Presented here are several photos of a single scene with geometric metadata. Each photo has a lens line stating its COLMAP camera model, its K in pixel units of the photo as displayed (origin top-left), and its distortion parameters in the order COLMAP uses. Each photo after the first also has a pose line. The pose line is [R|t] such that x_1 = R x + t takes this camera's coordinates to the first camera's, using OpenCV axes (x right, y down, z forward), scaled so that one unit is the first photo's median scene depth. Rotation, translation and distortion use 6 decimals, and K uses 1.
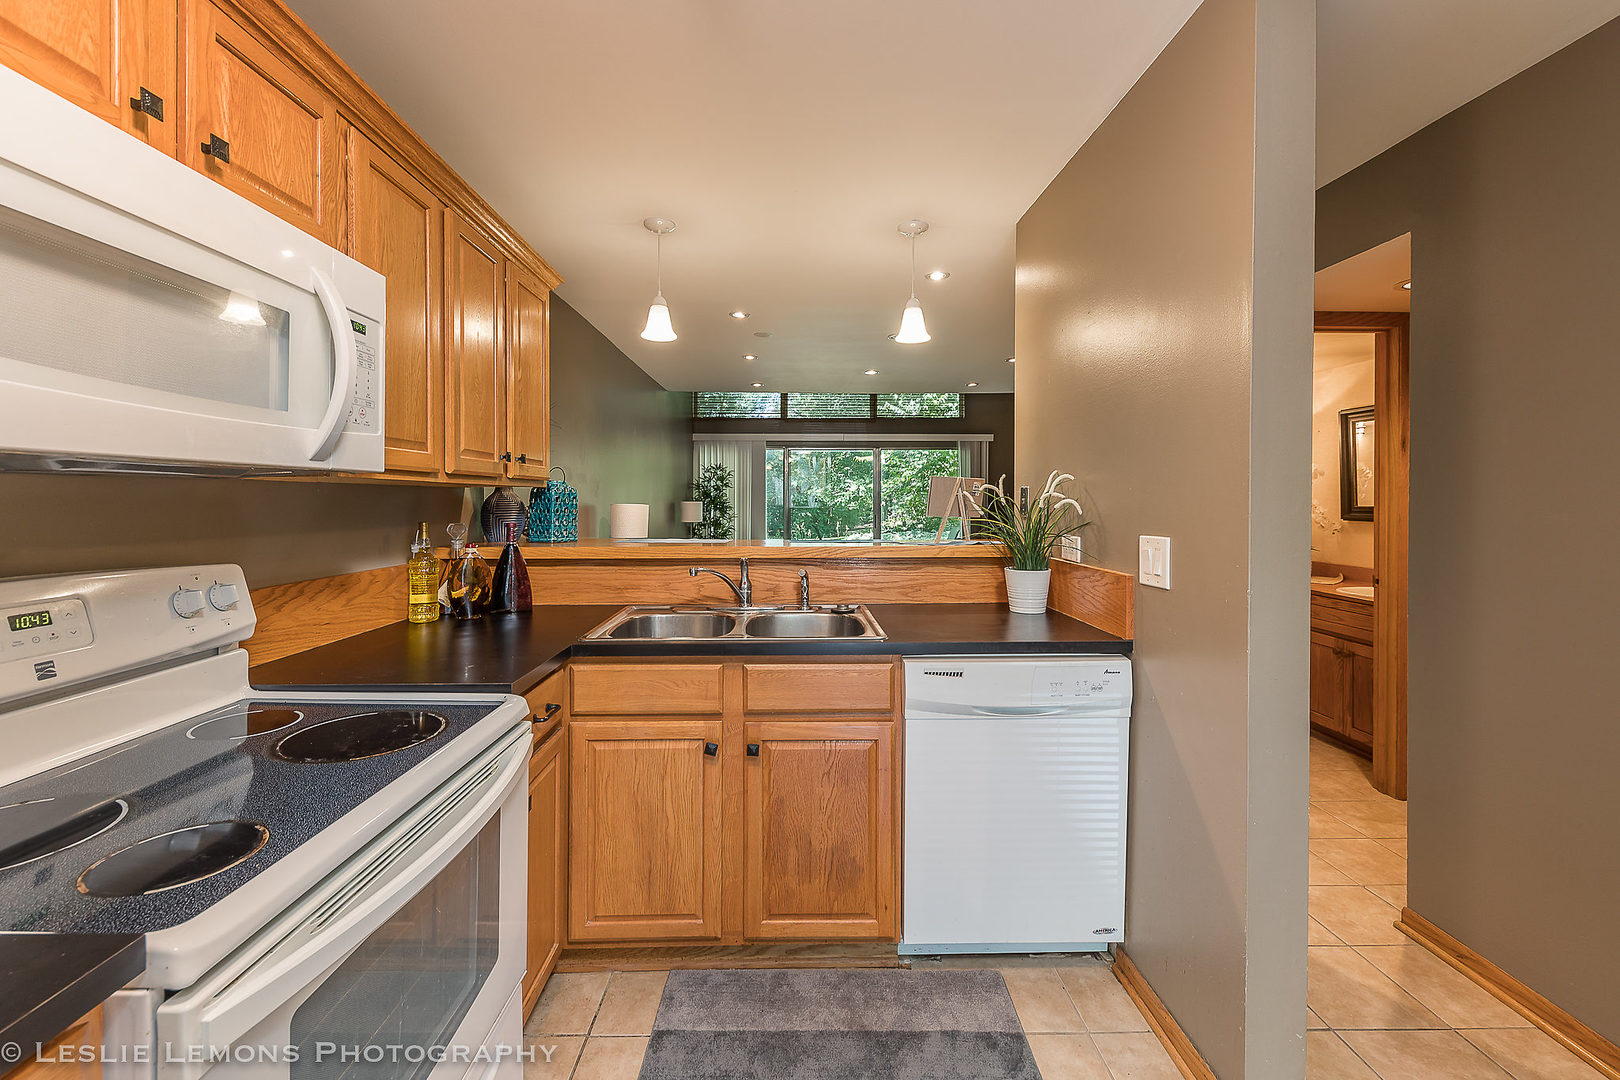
lens RADIAL K [[671.2, 0, 800.3], [0, 671.2, 493.9], [0, 0, 1]] dist [0.010276, -0.004700]
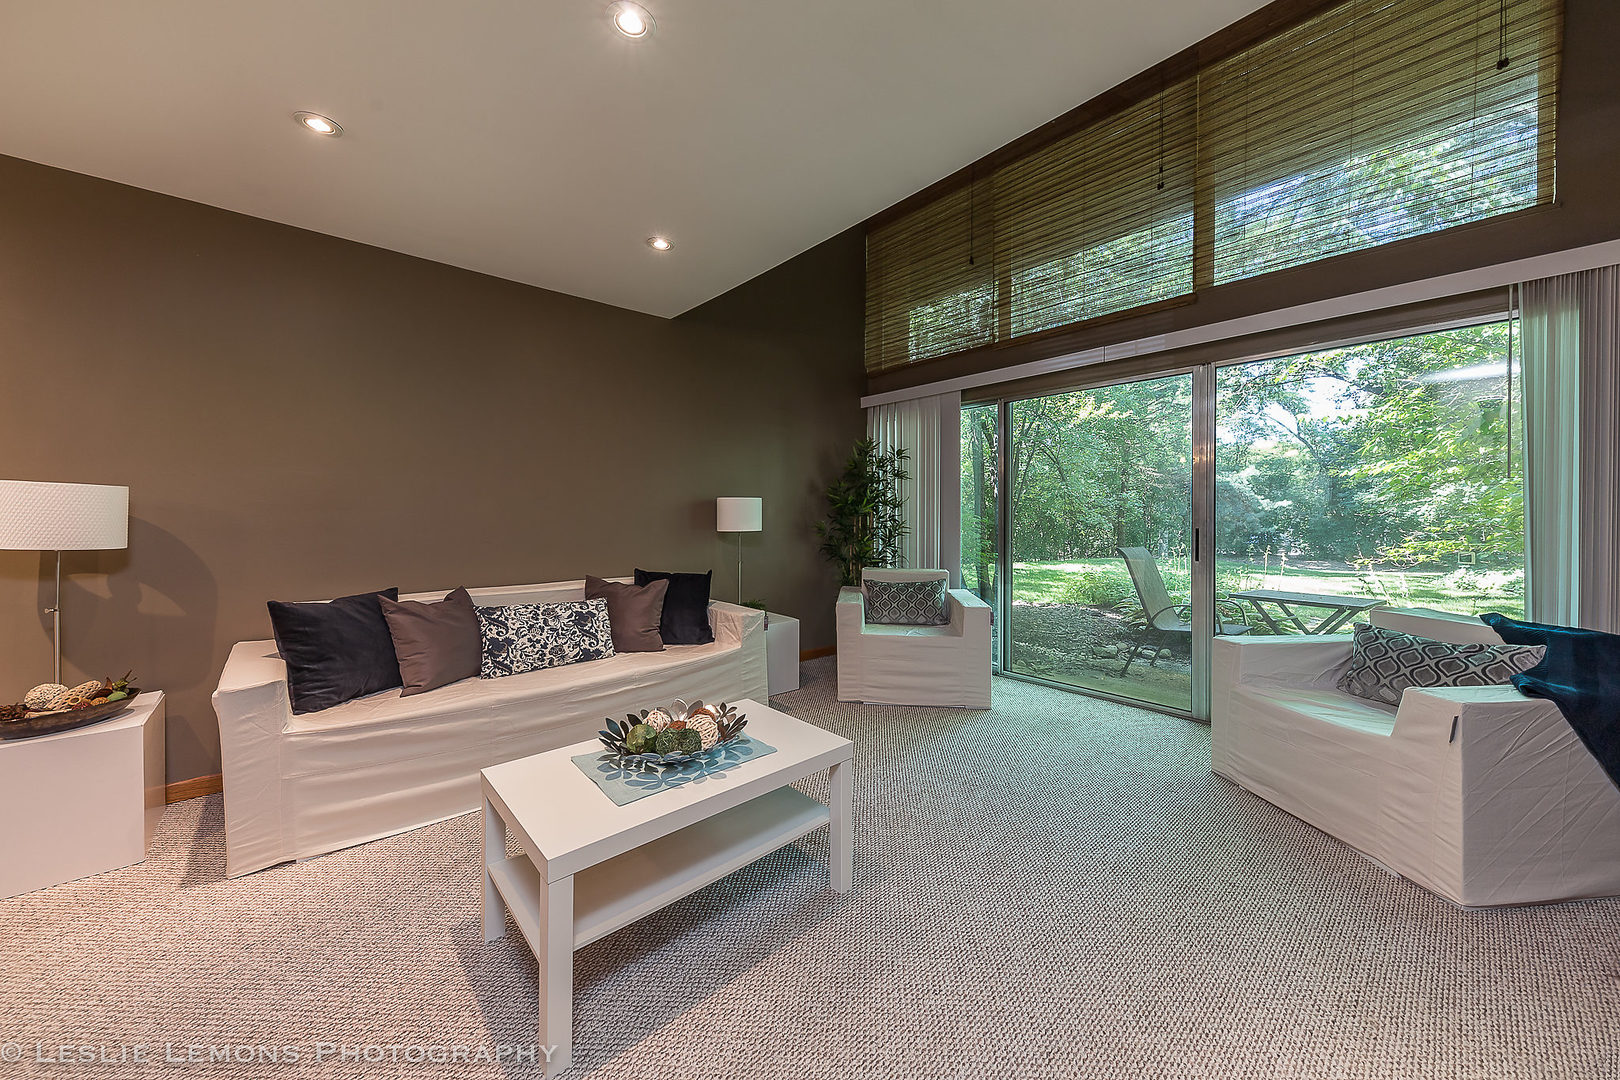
lens RADIAL K [[576.5, 0, 801.6], [0, 576.5, 518.5], [0, 0, 1]] dist [-0.001728, -0.001037]
pose [[0.625572, 0.000199, -0.780166, 0.918153], [0.009110, 0.999930, 0.007560, 0.084514], [0.780113, -0.011836, 0.625526, 2.302019]]
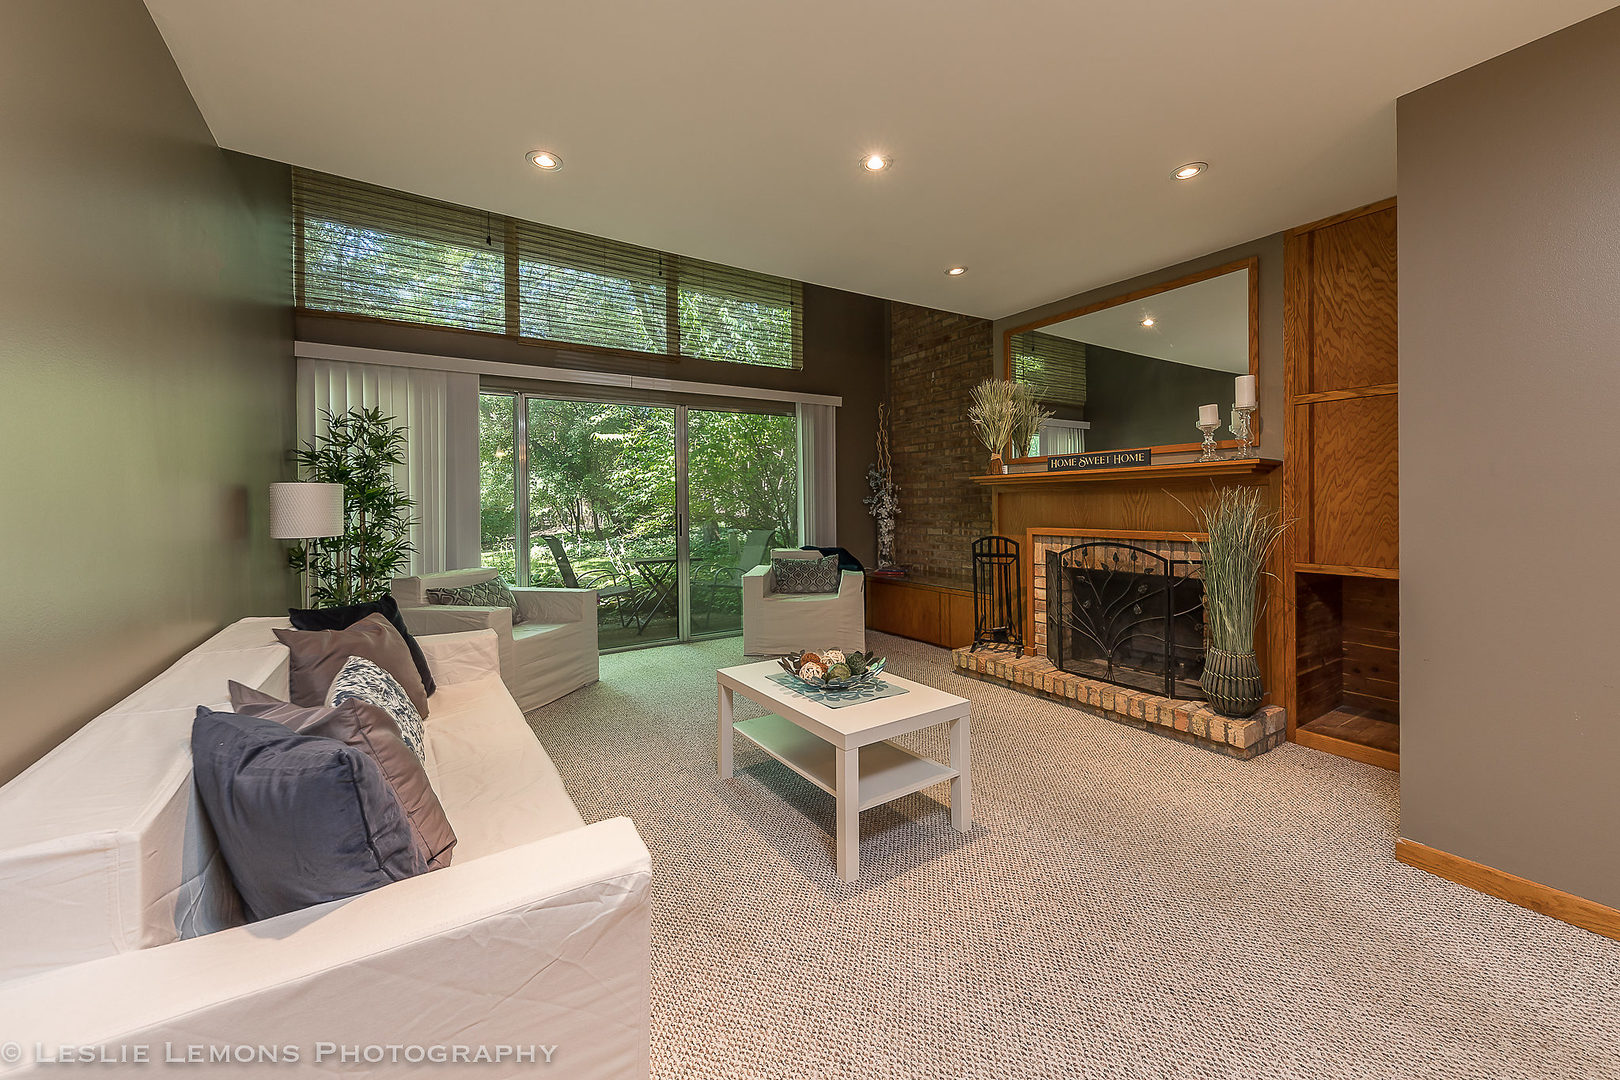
lens RADIAL K [[630.4, 0, 829.4], [0, 630.4, 503.8], [0, 0, 1]] dist [0.002117, -0.003194]
pose [[0.838674, -0.015476, 0.544413, -0.348154], [0.011247, 0.999875, 0.011097, 0.070651], [-0.544517, -0.003184, 0.838744, 1.722860]]
